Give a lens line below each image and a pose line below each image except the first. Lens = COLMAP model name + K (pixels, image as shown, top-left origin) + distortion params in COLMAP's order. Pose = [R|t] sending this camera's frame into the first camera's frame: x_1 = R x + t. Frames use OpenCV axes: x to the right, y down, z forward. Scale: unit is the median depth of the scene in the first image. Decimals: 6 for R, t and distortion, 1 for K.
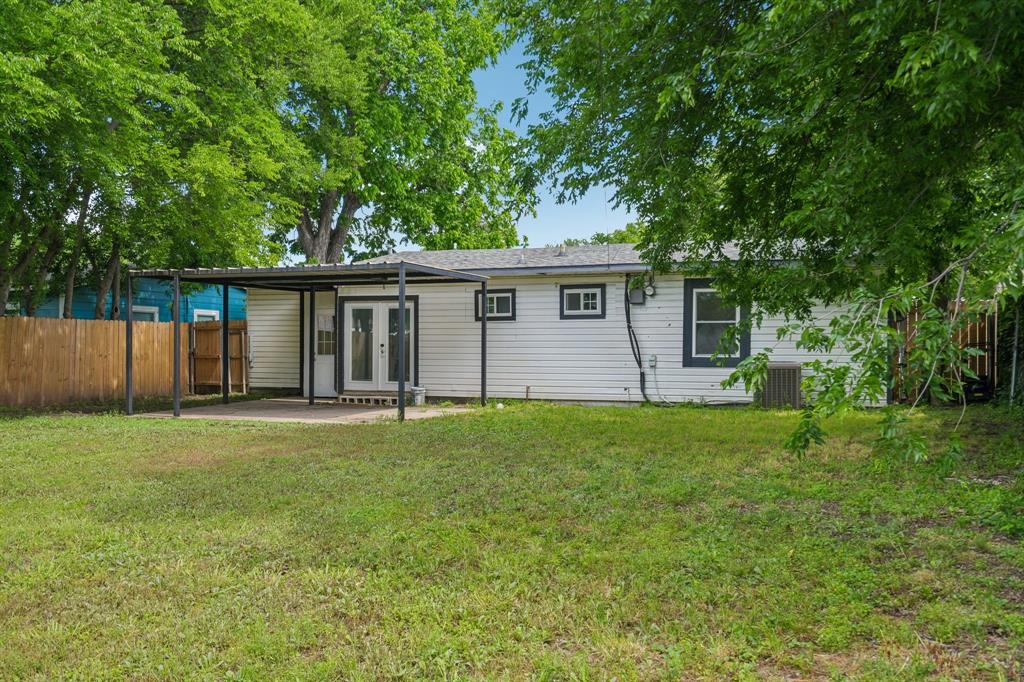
lens RADIAL K [[896.8, 0, 517.8], [0, 896.8, 344.7], [0, 0, 1]] dist [-0.005205, 0.004068]
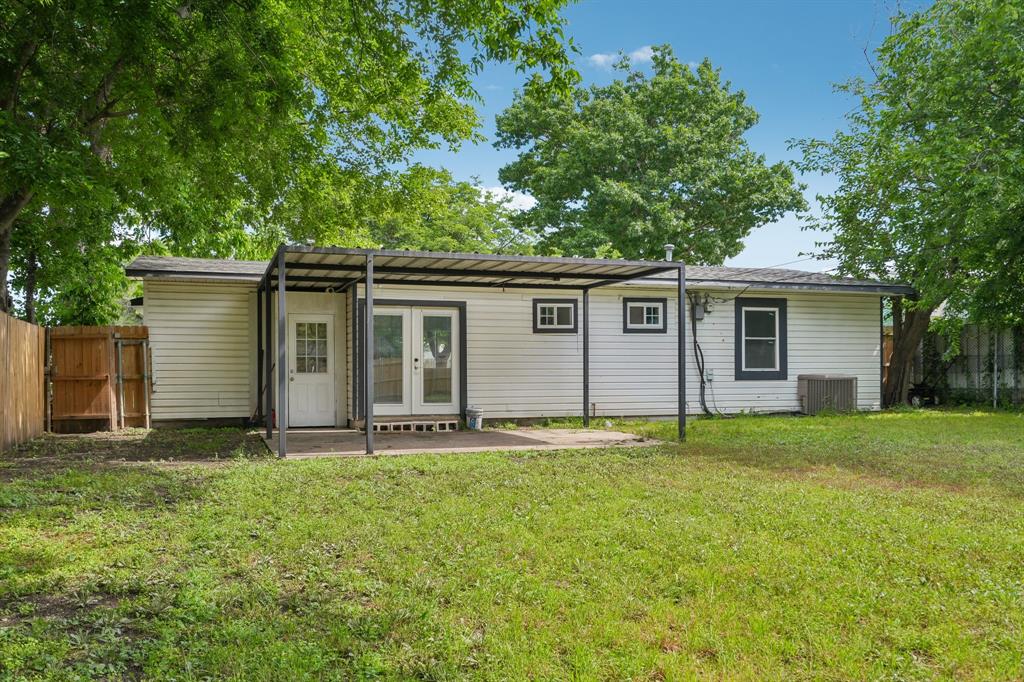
lens RADIAL K [[893.2, 0, 510.4], [0, 893.2, 365.9], [0, 0, 1]] dist [-0.002177, -0.010650]
pose [[0.777961, 0.001122, 0.628311, -0.666157], [0.004838, 0.999958, -0.007776, 0.014344], [-0.628294, 0.009089, 0.777923, 0.334036]]
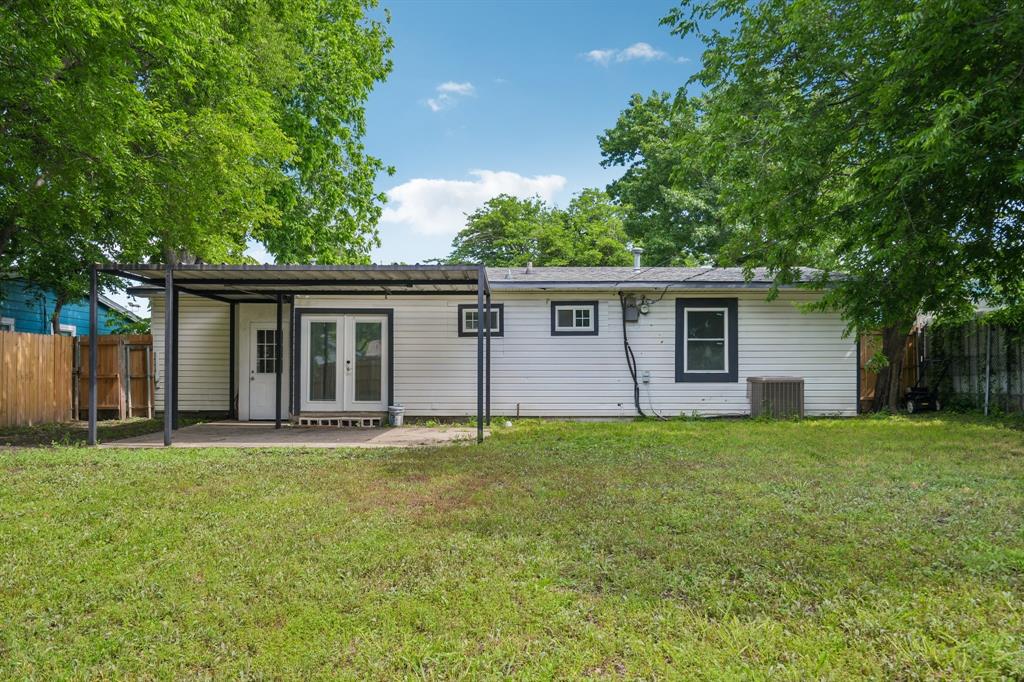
lens RADIAL K [[784.7, 0, 512.2], [0, 784.7, 351.8], [0, 0, 1]] dist [-0.002060, -0.000249]
pose [[0.938145, 0.008477, 0.346139, -0.301441], [0.000956, 0.999633, -0.027071, 0.013494], [-0.346242, 0.025727, 0.937793, 0.201194]]
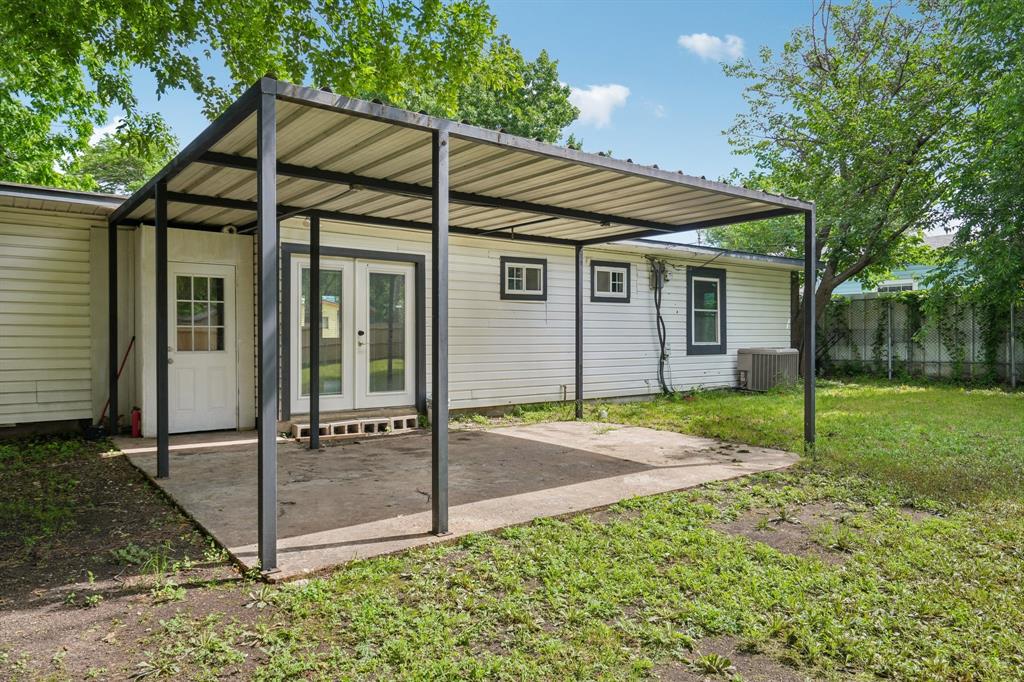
lens RADIAL K [[681.8, 0, 512.3], [0, 681.8, 335.3], [0, 0, 1]] dist [0.001723, 0.002923]
pose [[0.526728, -0.002221, 0.850031, -0.535653], [-0.000325, 0.999996, 0.002814, 0.000977], [-0.850034, -0.001759, 0.526725, 0.745242]]
